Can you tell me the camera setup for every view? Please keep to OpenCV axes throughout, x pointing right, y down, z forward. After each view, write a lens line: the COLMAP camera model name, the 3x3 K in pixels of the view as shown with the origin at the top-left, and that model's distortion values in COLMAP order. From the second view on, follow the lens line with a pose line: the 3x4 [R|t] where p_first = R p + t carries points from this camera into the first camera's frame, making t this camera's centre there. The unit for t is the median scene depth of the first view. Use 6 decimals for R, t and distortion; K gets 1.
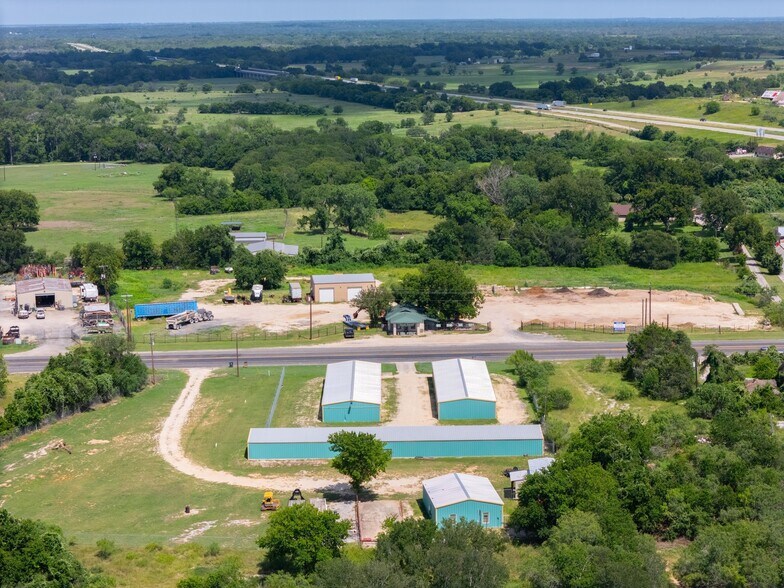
lens RADIAL K [[1573.2, 0, 392.8], [0, 1573.2, 272.9], [0, 0, 1]] dist [-0.333452, 1.862383]
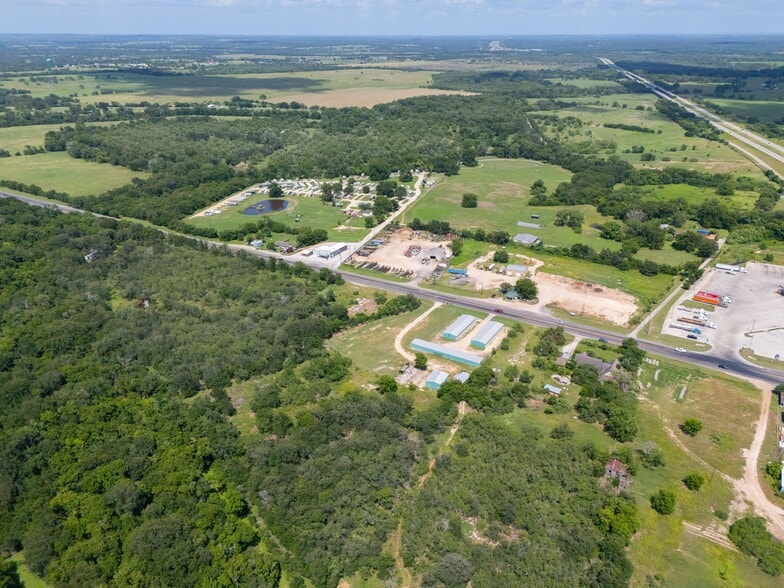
lens RADIAL K [[575.3, 0, 392.0], [0, 575.3, 294.0], [0, 0, 1]] dist [0.080596, -0.088174]
pose [[0.849320, 0.228716, -0.475757, 0.359634], [-0.096593, 0.953381, 0.285891, -0.286631], [0.518966, -0.196858, 0.831818, -0.153821]]
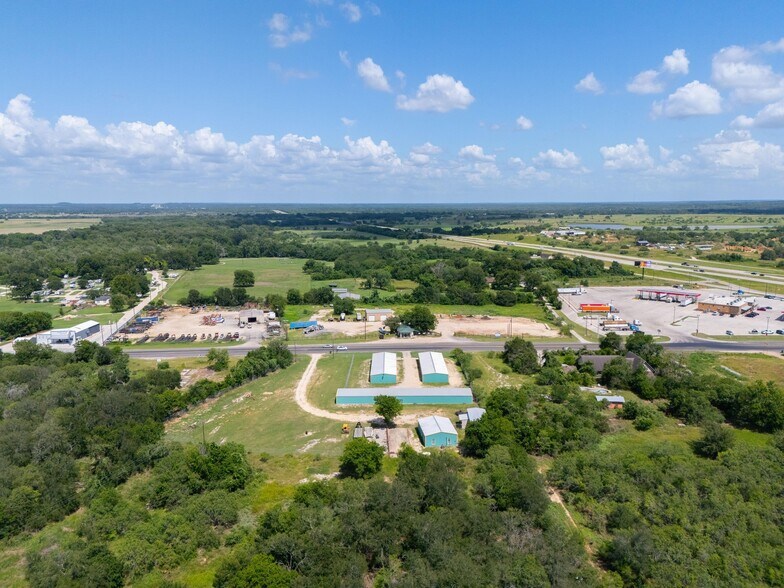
lens RADIAL K [[575.3, 0, 392.0], [0, 575.3, 294.0], [0, 0, 1]] dist [0.080596, -0.088174]
pose [[0.999962, 0.007928, -0.003525, -0.009080], [-0.007944, 0.999957, -0.004753, -0.020295], [0.003487, 0.004781, 0.999982, 0.131778]]
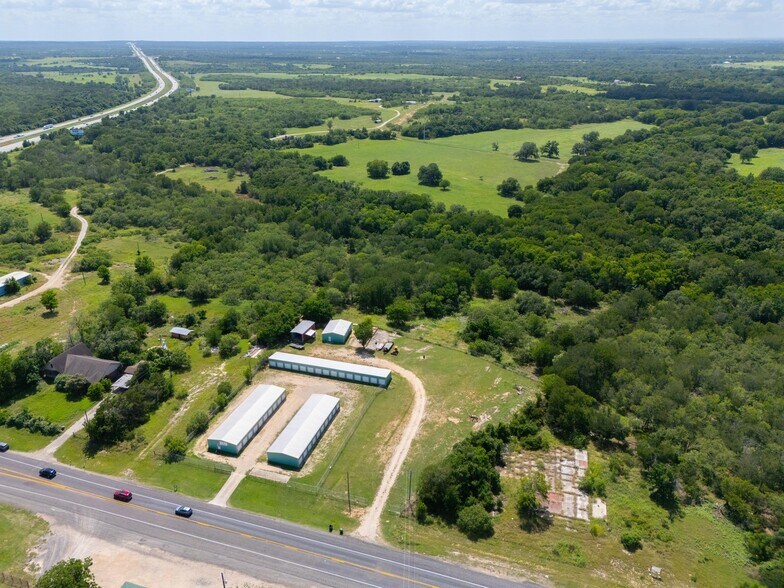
lens RADIAL K [[575.3, 0, 392.0], [0, 575.3, 294.0], [0, 0, 1]] dist [0.080596, -0.088174]
pose [[-0.951391, -0.107572, 0.288588, -0.218626], [0.067088, 0.842135, 0.535078, -0.296194], [-0.300589, 0.528429, -0.793983, 1.076658]]
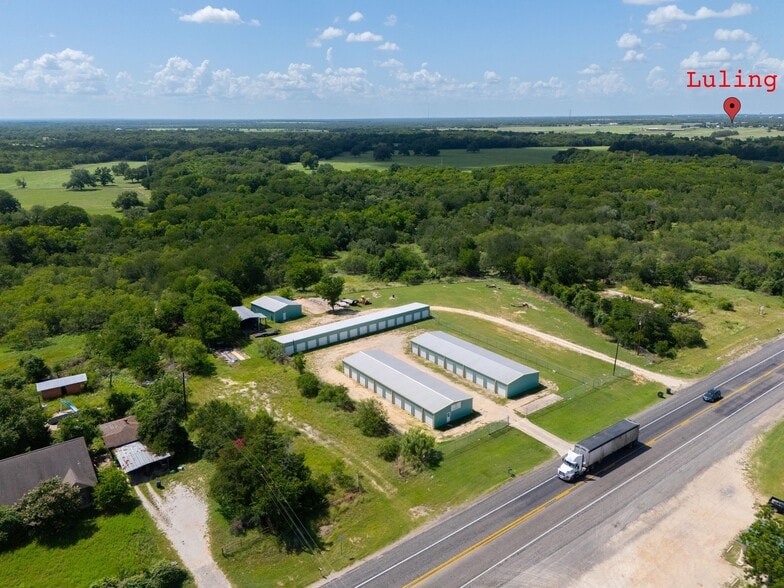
lens RADIAL K [[575.3, 0, 392.0], [0, 575.3, 294.0], [0, 0, 1]] dist [0.080596, -0.088174]
pose [[-0.796760, 0.195208, -0.571899, 0.216549], [-0.081446, 0.903063, 0.421714, -0.127610], [0.598783, 0.382584, -0.703625, 0.975735]]
